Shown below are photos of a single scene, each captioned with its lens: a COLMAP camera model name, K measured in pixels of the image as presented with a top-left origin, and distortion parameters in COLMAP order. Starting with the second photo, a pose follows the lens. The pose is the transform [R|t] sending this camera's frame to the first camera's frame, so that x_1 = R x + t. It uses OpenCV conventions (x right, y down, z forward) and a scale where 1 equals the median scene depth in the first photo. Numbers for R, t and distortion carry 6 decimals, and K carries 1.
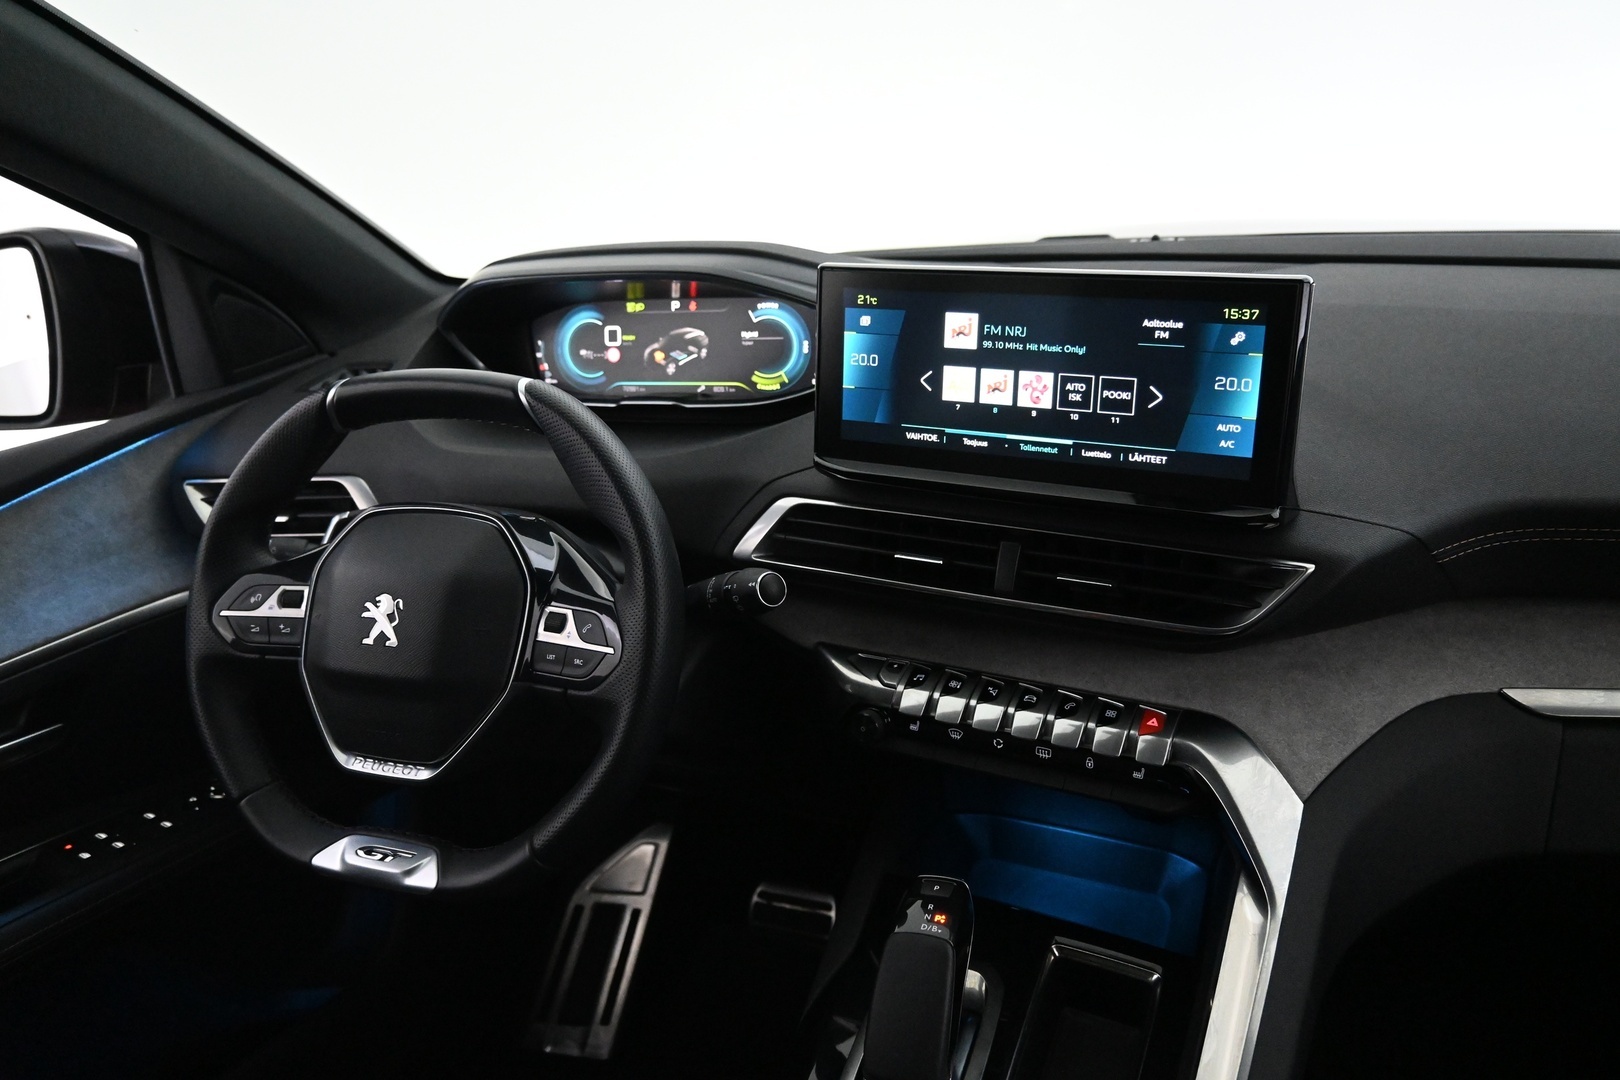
lens RADIAL K [[1198.5, 0, 810.0], [0, 1198.5, 540.0], [0, 0, 1]] dist [-0.005544, 0.007680]
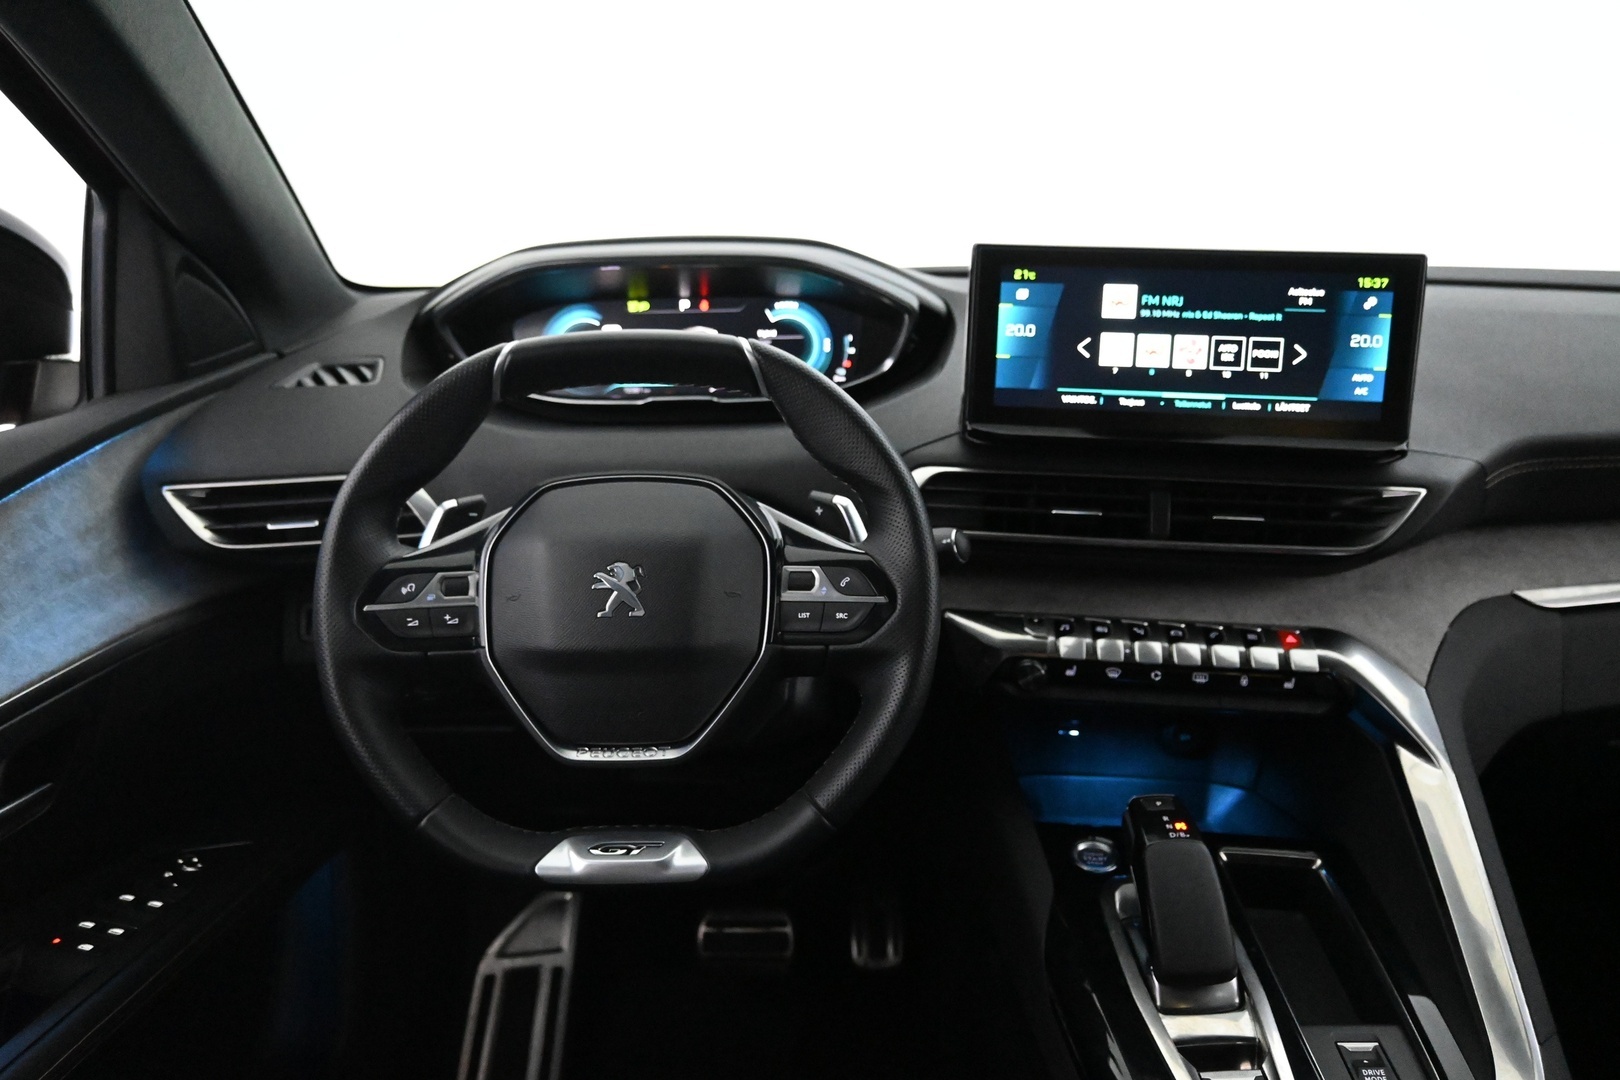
lens RADIAL K [[1198.5, 0, 810.0], [0, 1198.5, 540.0], [0, 0, 1]] dist [-0.005544, 0.007680]
pose [[0.932135, -0.040721, 0.359814, -0.550402], [0.067256, 0.995836, -0.061532, 0.095410], [-0.355810, 0.081556, 0.930993, 0.081509]]
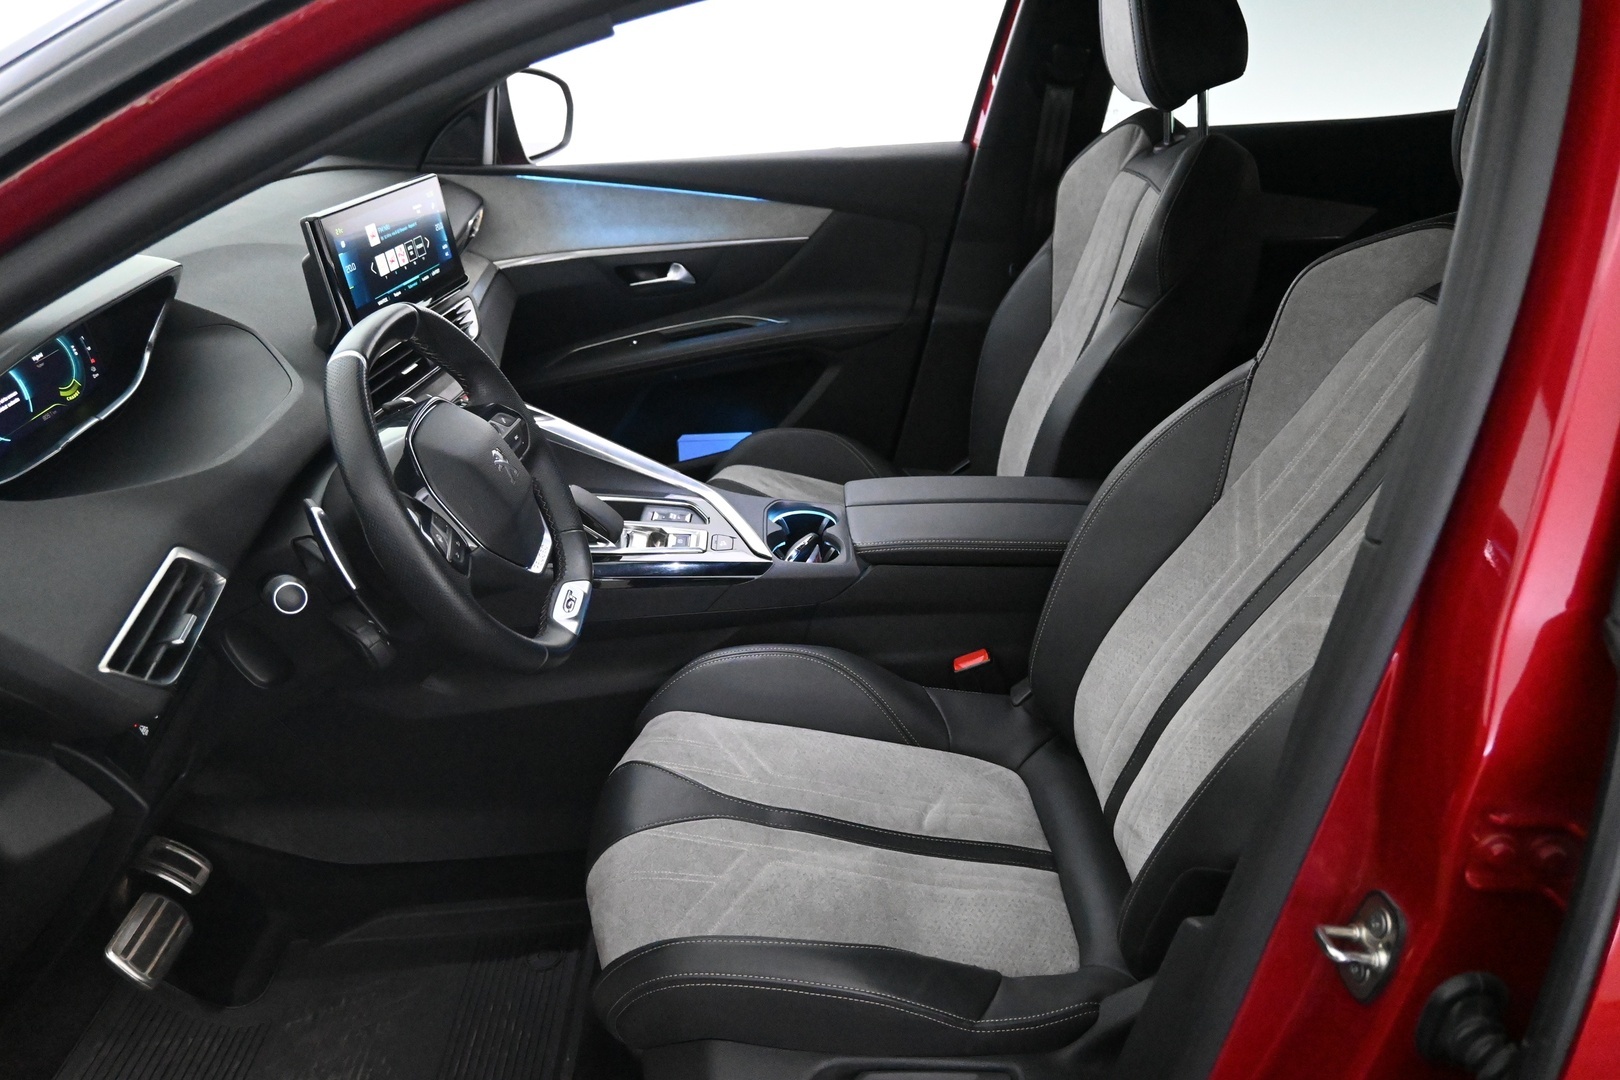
lens RADIAL K [[1198.5, 0, 810.0], [0, 1198.5, 540.0], [0, 0, 1]] dist [-0.005544, 0.007680]
pose [[-0.378214, -0.333970, 0.863376, -1.772995], [0.370235, 0.800244, 0.471736, -0.405366], [-0.848458, 0.498069, -0.179016, 0.987996]]
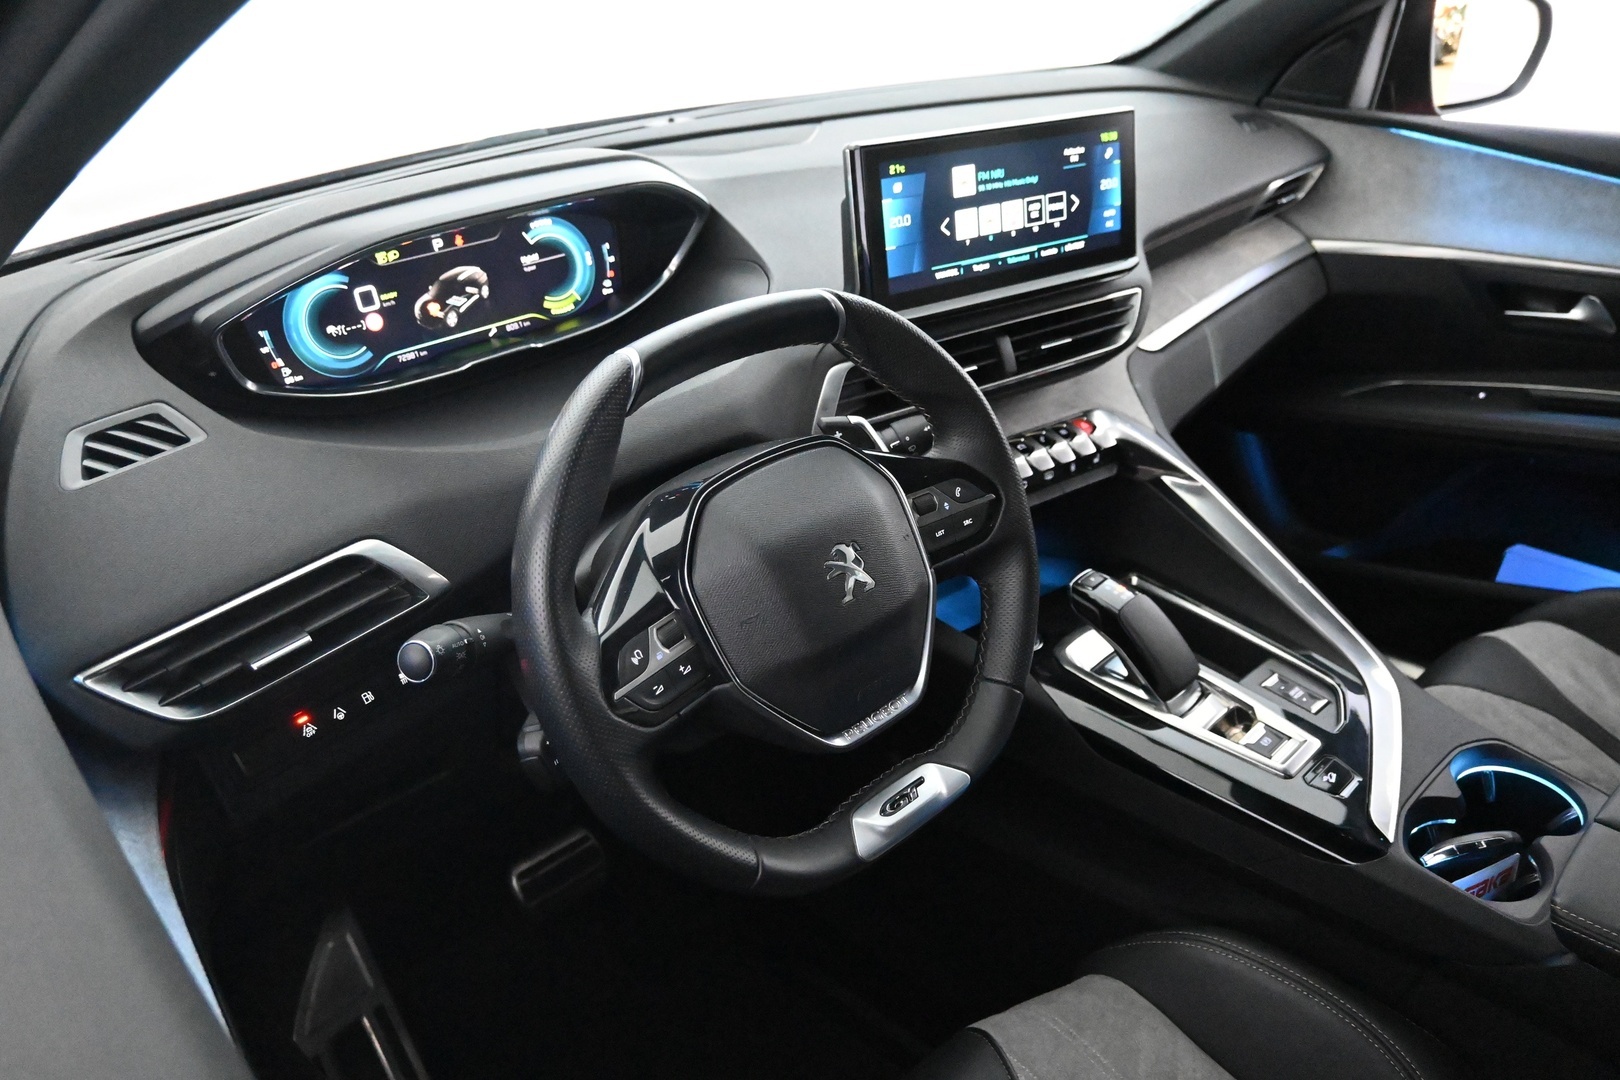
lens RADIAL K [[1198.5, 0, 810.0], [0, 1198.5, 540.0], [0, 0, 1]] dist [-0.005544, 0.007680]
pose [[0.427223, -0.372927, 0.823654, -1.118832], [0.312713, 0.915699, 0.252401, -0.196659], [-0.848346, 0.149736, 0.507827, 0.550341]]
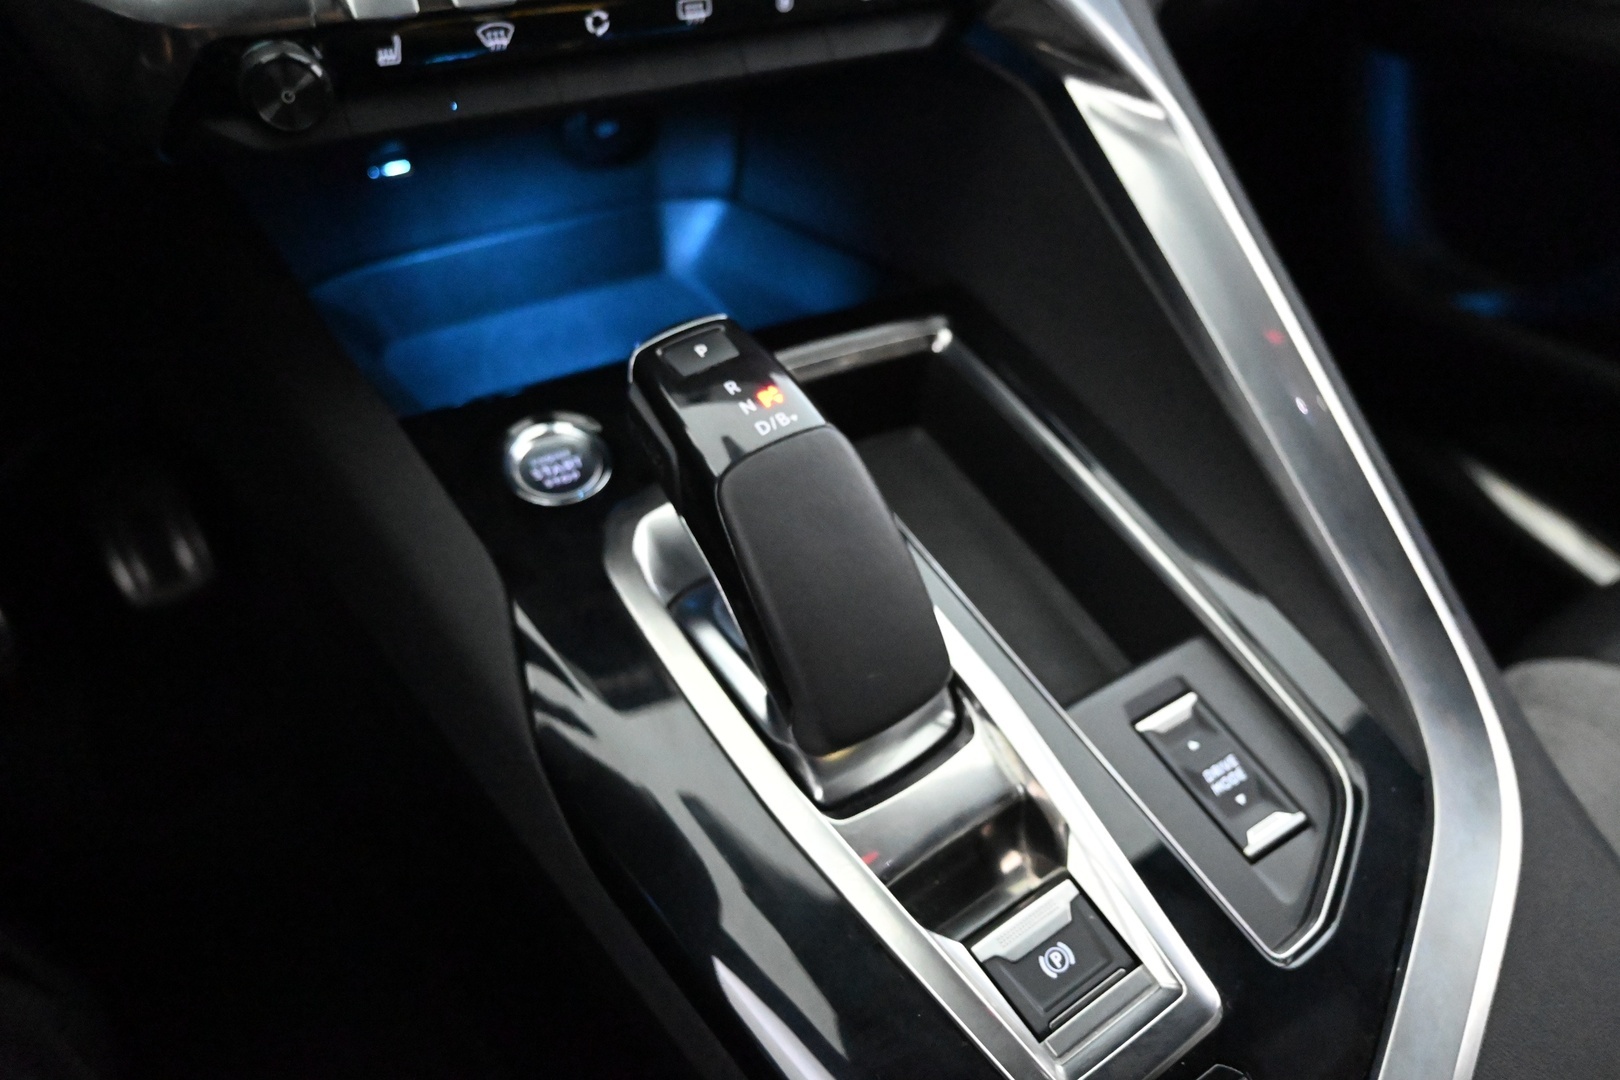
lens RADIAL K [[1198.5, 0, 810.0], [0, 1198.5, 540.0], [0, 0, 1]] dist [-0.005544, 0.007680]
pose [[0.552072, -0.529175, 0.644353, -0.196473], [0.187641, 0.831821, 0.522365, 0.115855], [-0.812408, -0.167476, 0.558520, 0.679078]]
